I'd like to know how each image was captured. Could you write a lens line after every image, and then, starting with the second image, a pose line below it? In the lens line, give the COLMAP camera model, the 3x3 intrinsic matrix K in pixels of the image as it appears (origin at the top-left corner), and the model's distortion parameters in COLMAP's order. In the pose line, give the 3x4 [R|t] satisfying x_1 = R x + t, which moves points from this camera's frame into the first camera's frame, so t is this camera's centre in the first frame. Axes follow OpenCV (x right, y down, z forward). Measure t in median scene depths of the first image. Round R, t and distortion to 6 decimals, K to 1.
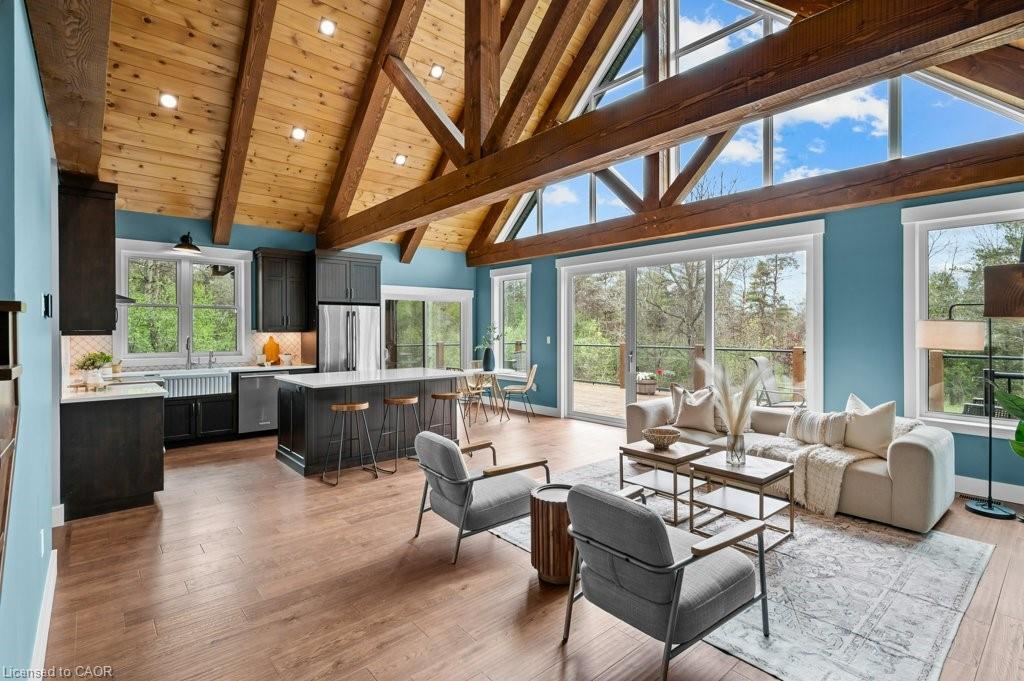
lens RADIAL K [[480.9, 0, 505.9], [0, 480.9, 328.3], [0, 0, 1]] dist [0.000024, 0.000036]
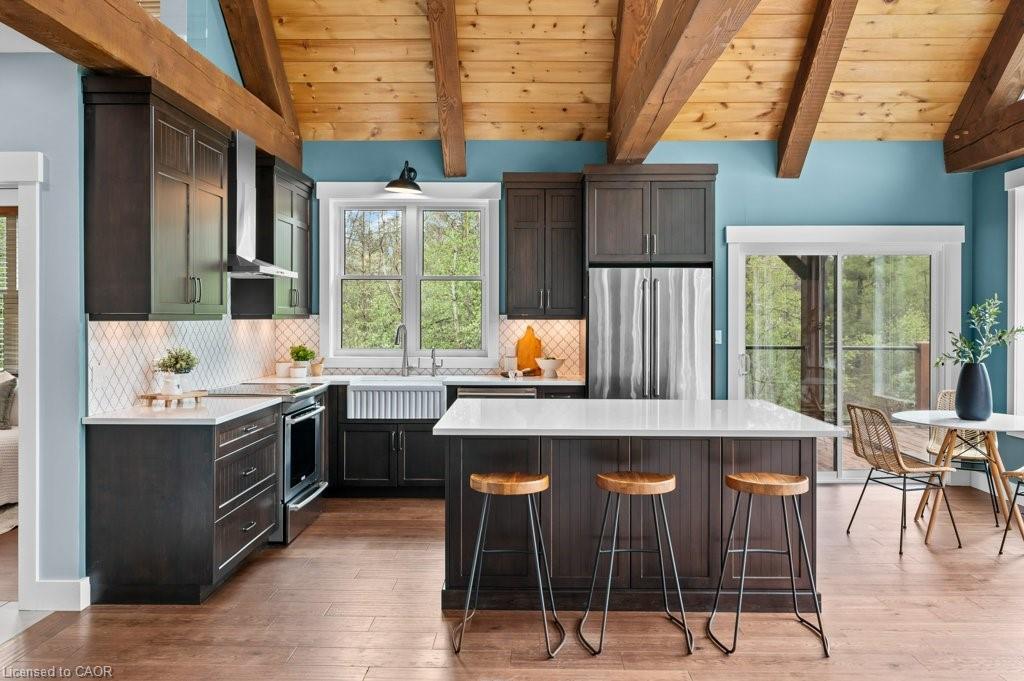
lens RADIAL K [[746.6, 0, 520.0], [0, 746.6, 317.3], [0, 0, 1]] dist [0.001143, 0.003602]
pose [[0.754235, 0.004761, -0.656587, 0.099833], [-0.002751, 0.999988, 0.004092, 0.002661], [0.656598, -0.001280, 0.754239, 0.321639]]
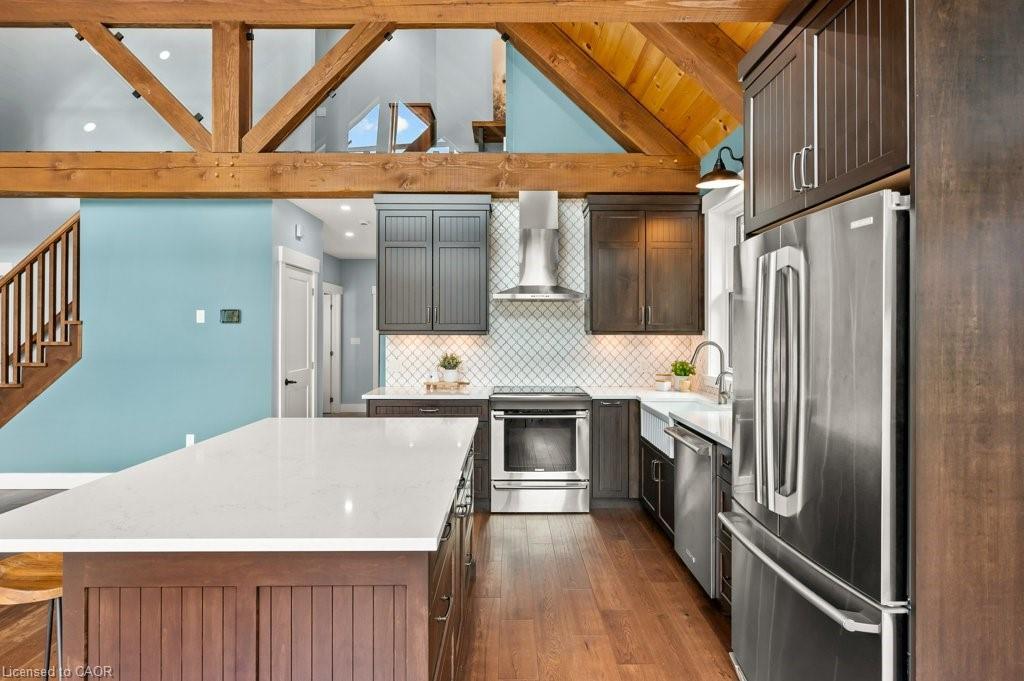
lens RADIAL K [[523.0, 0, 509.4], [0, 523.0, 331.4], [0, 0, 1]] dist [-0.003800, -0.000016]
pose [[-0.647812, -0.002005, -0.761797, -0.059881], [0.001922, 0.999989, -0.004266, 0.007252], [0.761797, -0.004228, -0.647801, 1.094841]]
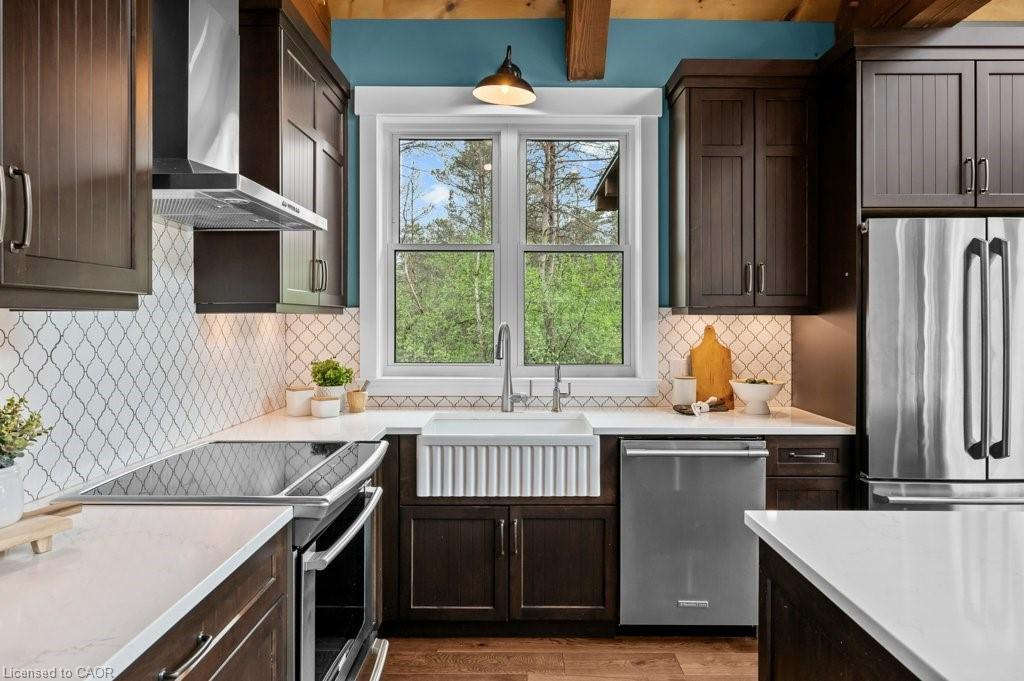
lens RADIAL K [[661.9, 0, 520.6], [0, 661.9, 320.1], [0, 0, 1]] dist [-0.001701, -0.000717]
pose [[0.761930, 0.005133, -0.647639, -0.290192], [-0.002478, 0.999984, 0.005011, 0.010649], [0.647654, -0.002213, 0.761931, 0.561788]]
